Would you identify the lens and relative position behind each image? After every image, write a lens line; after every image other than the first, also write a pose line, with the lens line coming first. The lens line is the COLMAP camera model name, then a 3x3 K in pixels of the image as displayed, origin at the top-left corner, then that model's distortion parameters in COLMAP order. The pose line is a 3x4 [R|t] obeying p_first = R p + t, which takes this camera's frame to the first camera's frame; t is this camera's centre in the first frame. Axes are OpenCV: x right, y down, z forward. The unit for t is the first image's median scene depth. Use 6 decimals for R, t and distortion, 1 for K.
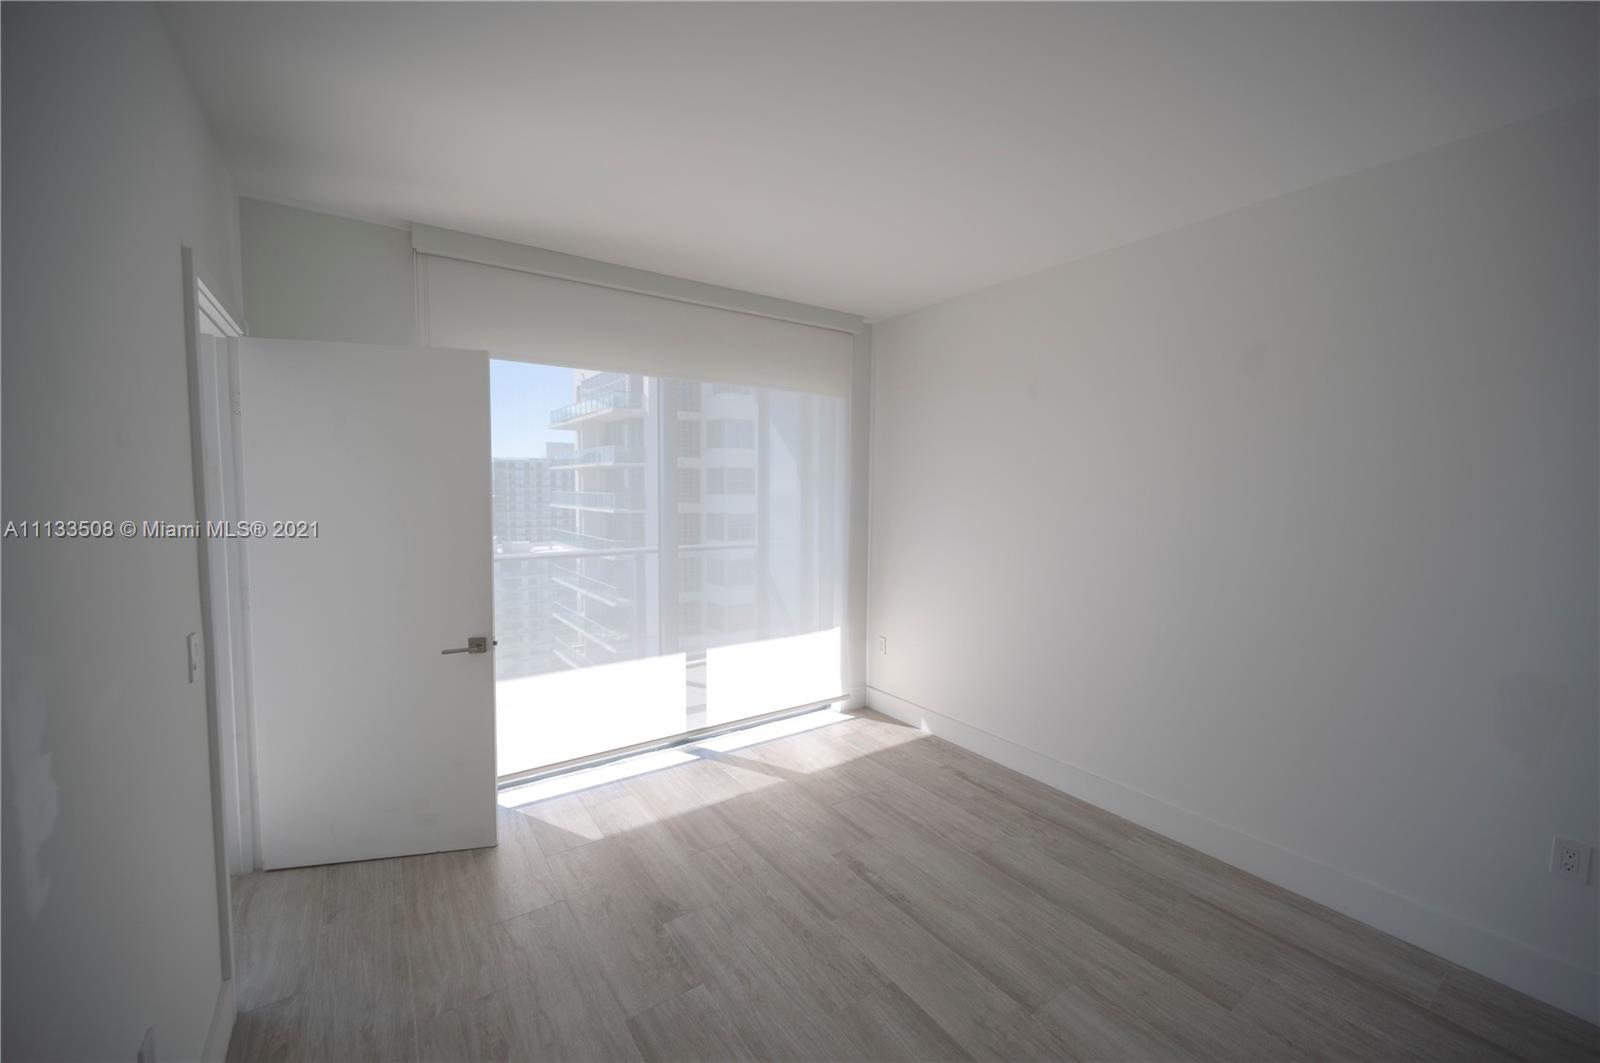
lens RADIAL K [[629.8, 0, 813.7], [0, 629.8, 529.0], [0, 0, 1]] dist [-0.002876, 0.000916]
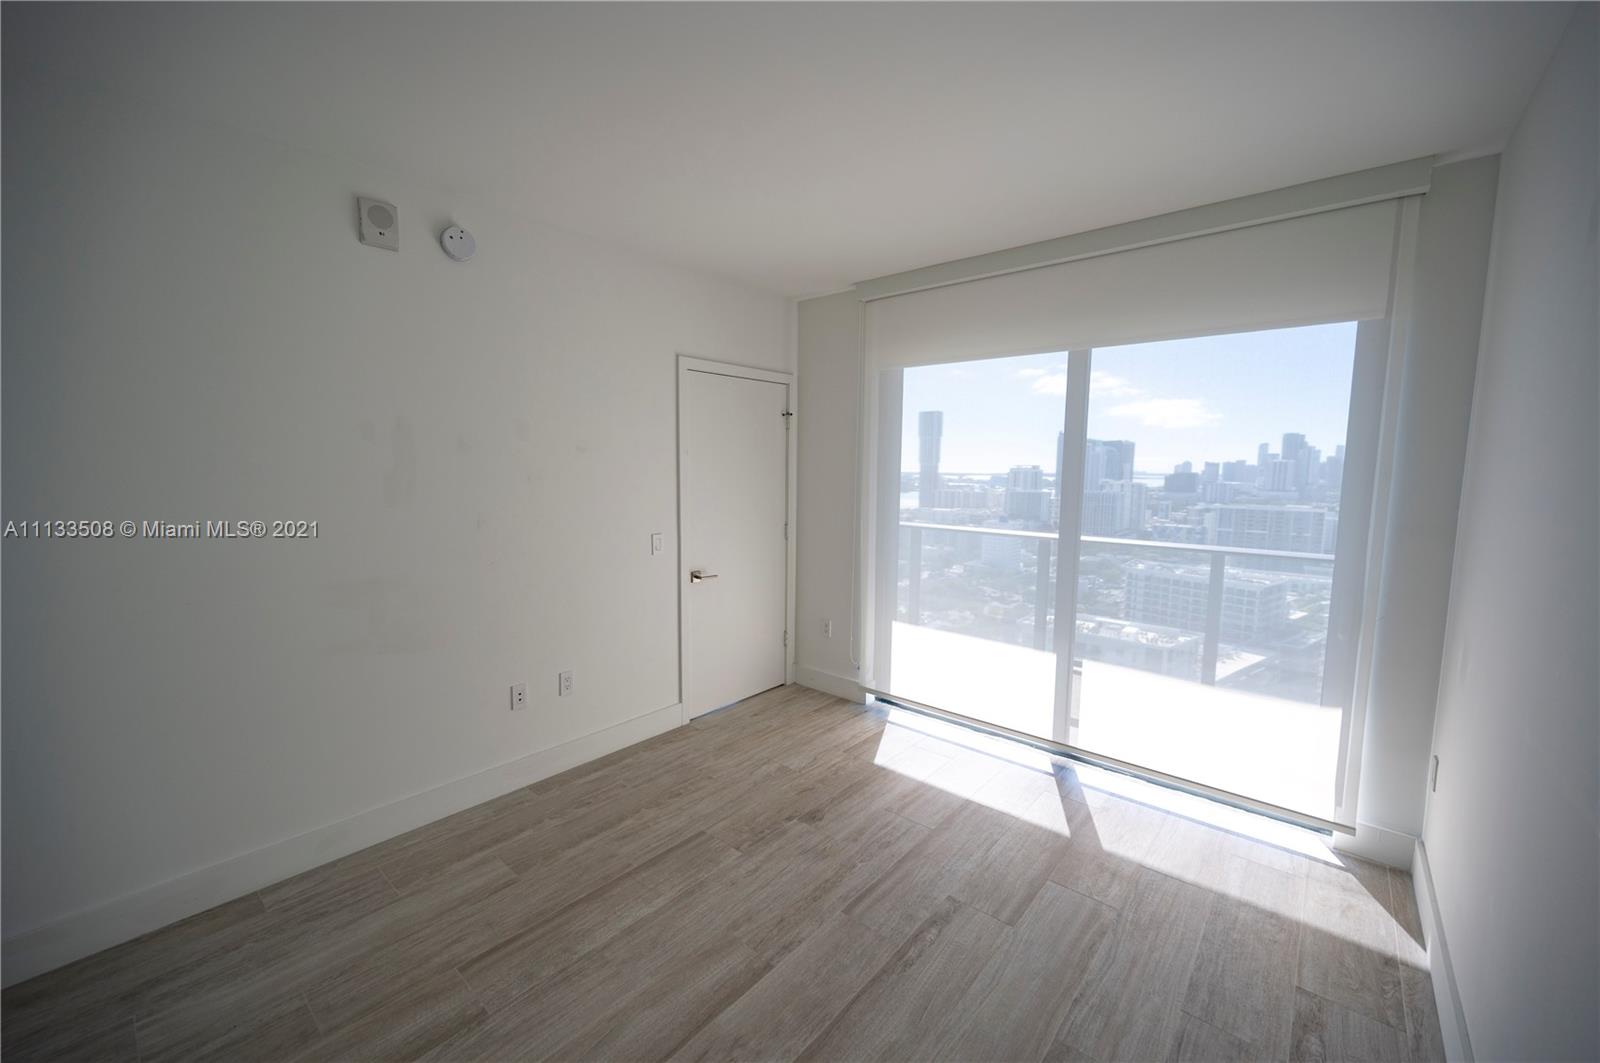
lens RADIAL K [[629.8, 0, 804.1], [0, 629.8, 529.7], [0, 0, 1]] dist [-0.002876, 0.000916]
pose [[0.244524, 0.095718, -0.964907, 0.562879], [-0.072837, 0.994117, 0.080158, -0.026919], [0.966904, 0.050680, 0.250058, 0.416430]]
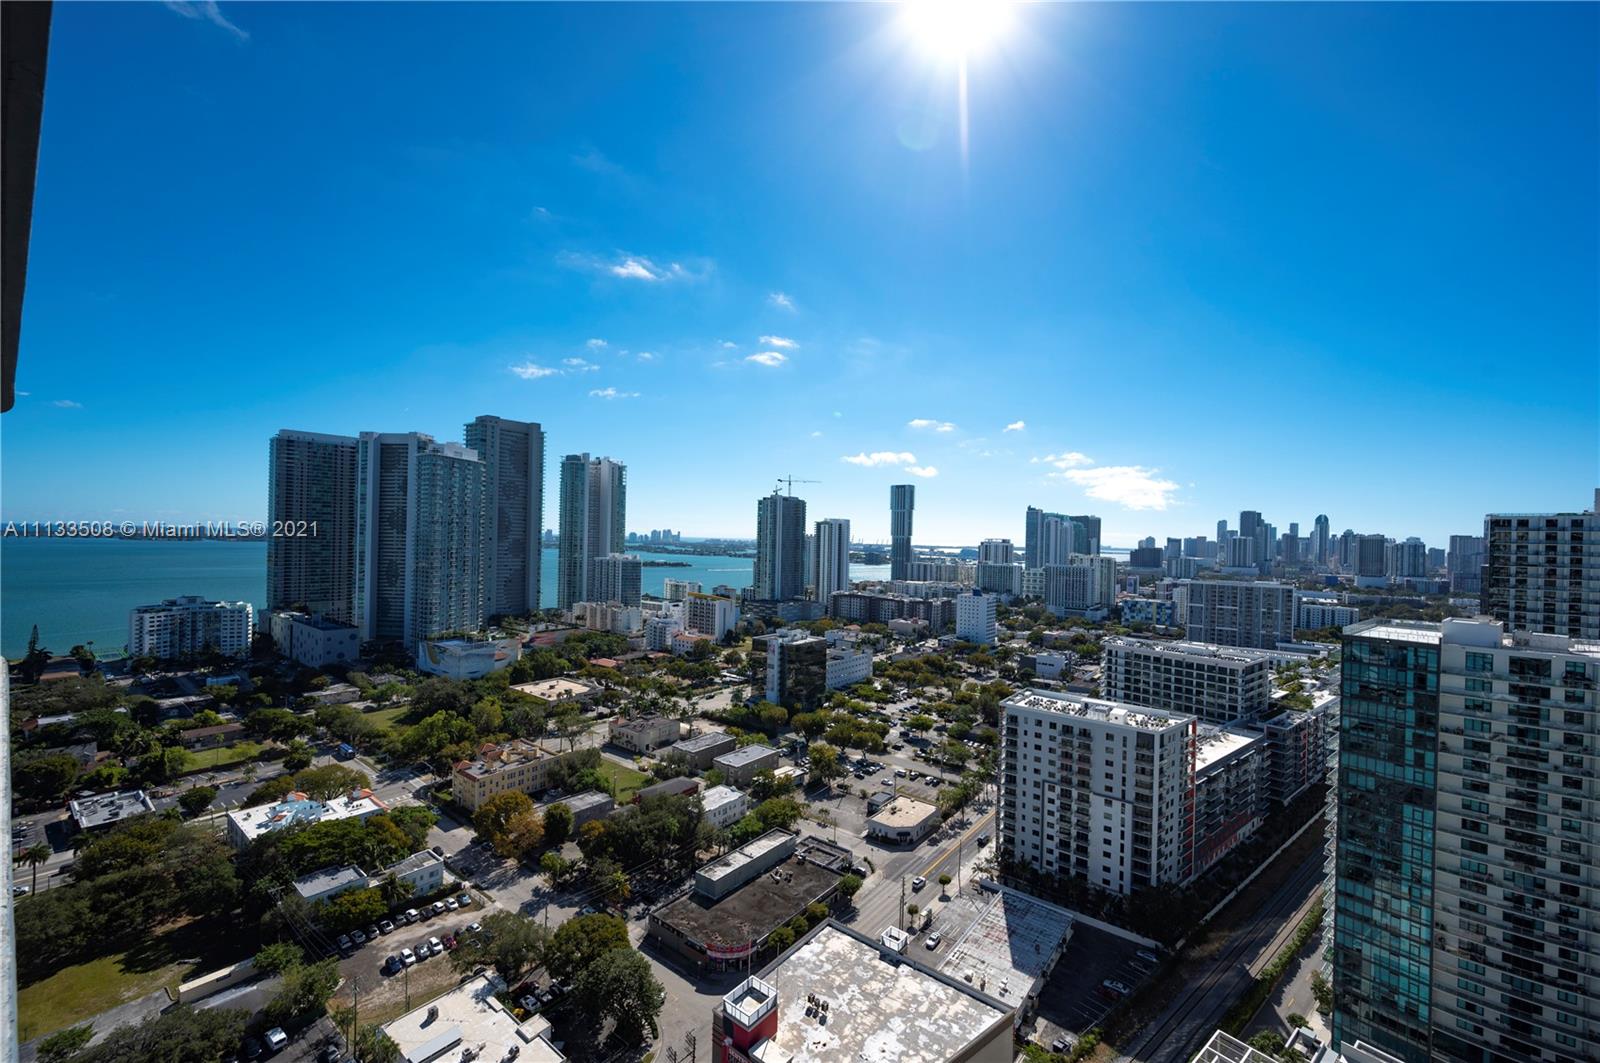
lens RADIAL K [[629.8, 0, 800.4], [0, 629.8, 538.0], [0, 0, 1]] dist [-0.002876, 0.000916]
pose [[0.281251, 0.001940, -0.959632, -1.553220], [-0.083309, 0.996272, -0.022402, -0.031948], [0.956011, 0.086247, 0.280364, 0.859244]]
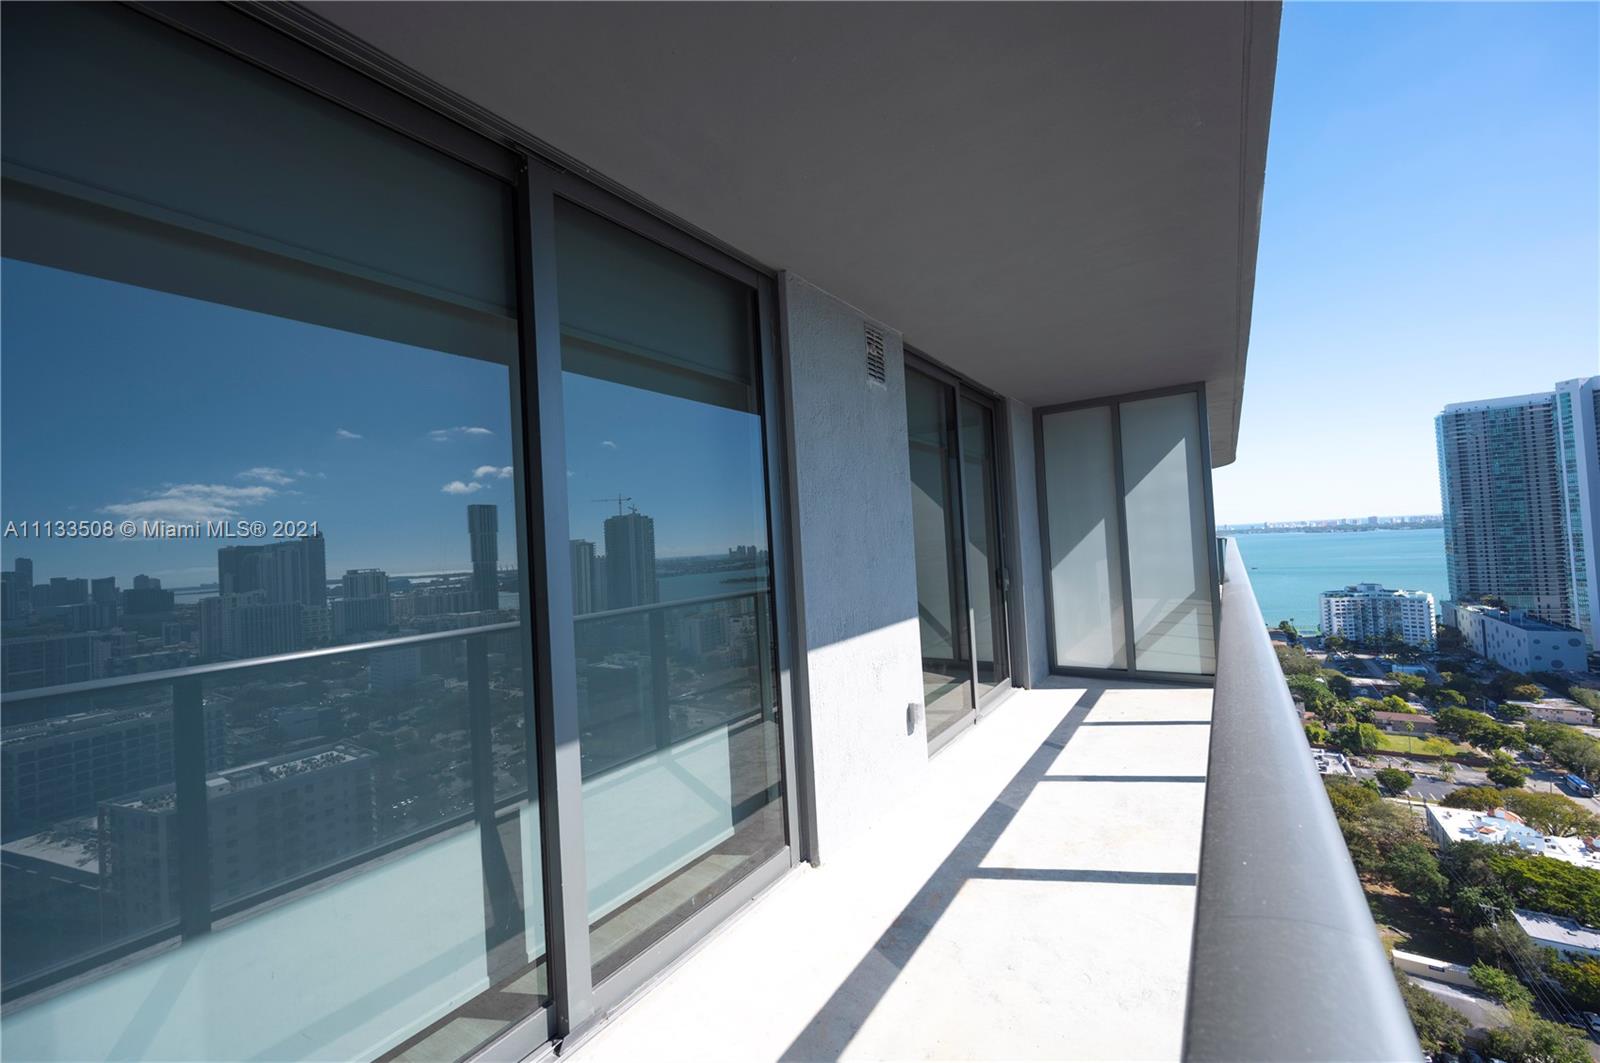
lens RADIAL K [[629.8, 0, 804.1], [0, 629.8, 527.3], [0, 0, 1]] dist [-0.002876, 0.000916]
pose [[-0.935779, 0.035364, -0.350808, -0.284256], [0.026075, 0.999174, 0.031167, -0.046358], [0.351620, 0.020018, -0.935929, 1.693837]]
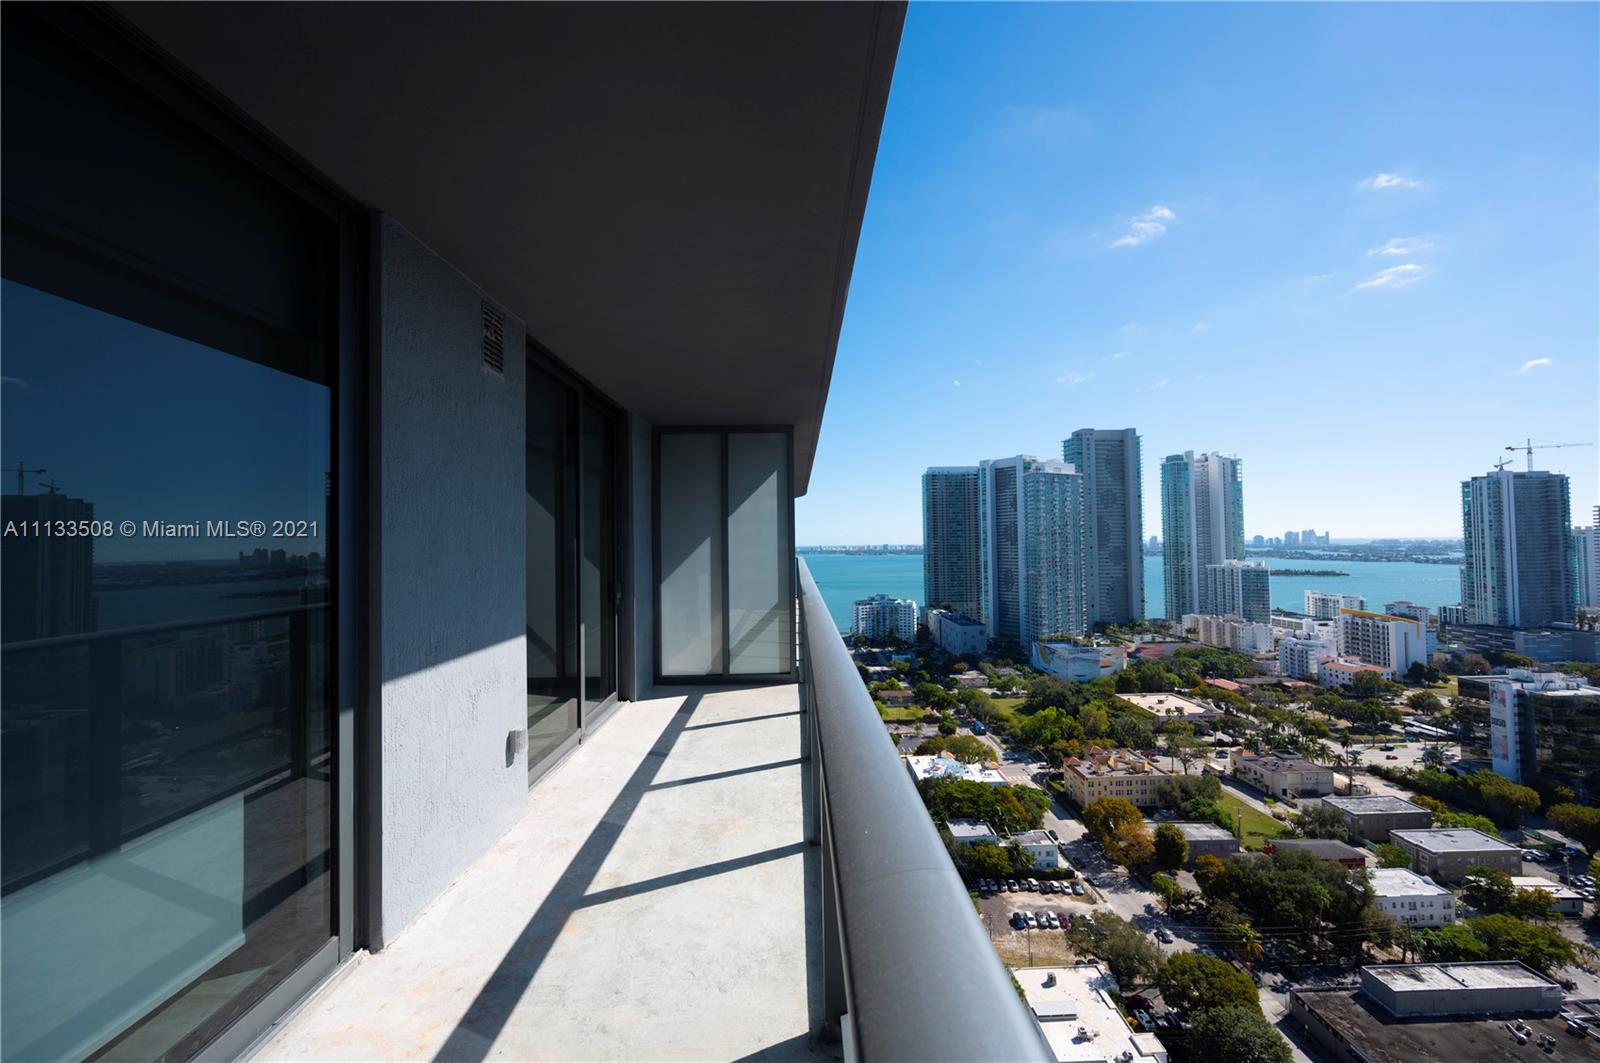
lens RADIAL K [[629.8, 0, 812.0], [0, 629.8, 525.9], [0, 0, 1]] dist [-0.002876, 0.000916]
pose [[-0.559378, -0.020106, -0.828669, -0.271141], [-0.041487, 0.999132, 0.003763, -0.045681], [0.827874, 0.036484, -0.559726, 1.671401]]
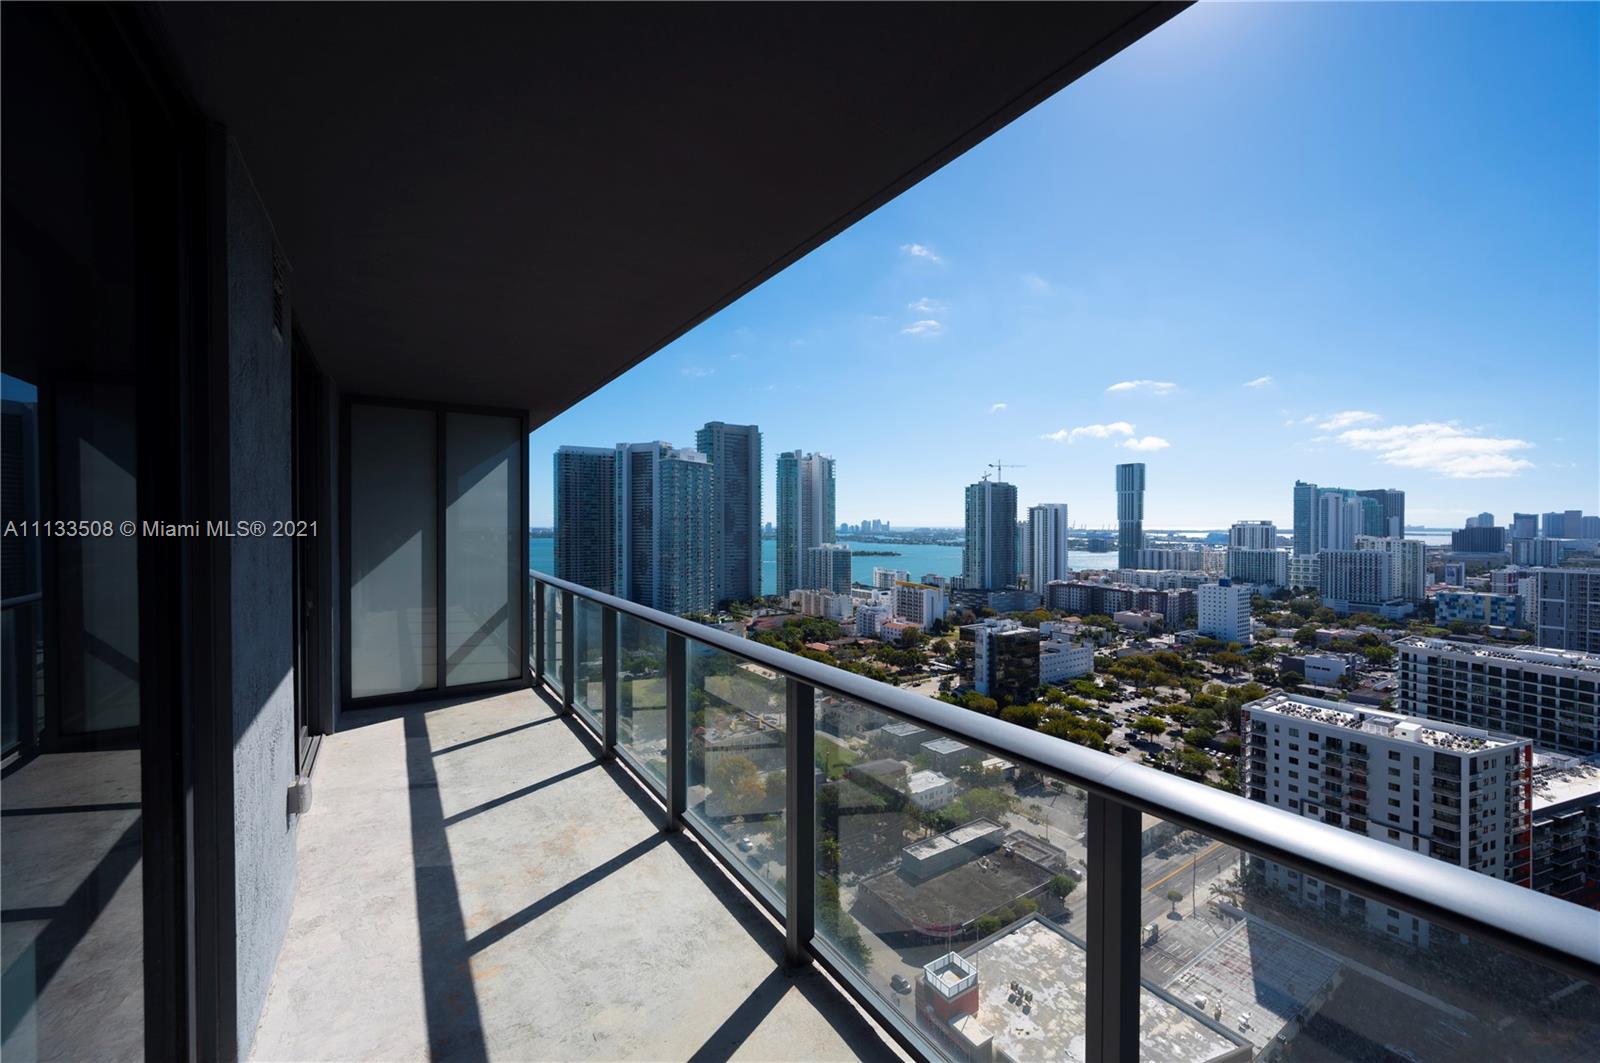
lens RADIAL K [[629.8, 0, 809.7], [0, 629.8, 528.2], [0, 0, 1]] dist [-0.002876, 0.000916]
pose [[-0.031053, 0.000639, -0.999518, -0.075807], [-0.064445, 0.997918, 0.002640, -0.068458], [0.997438, 0.064496, -0.030947, 1.411965]]
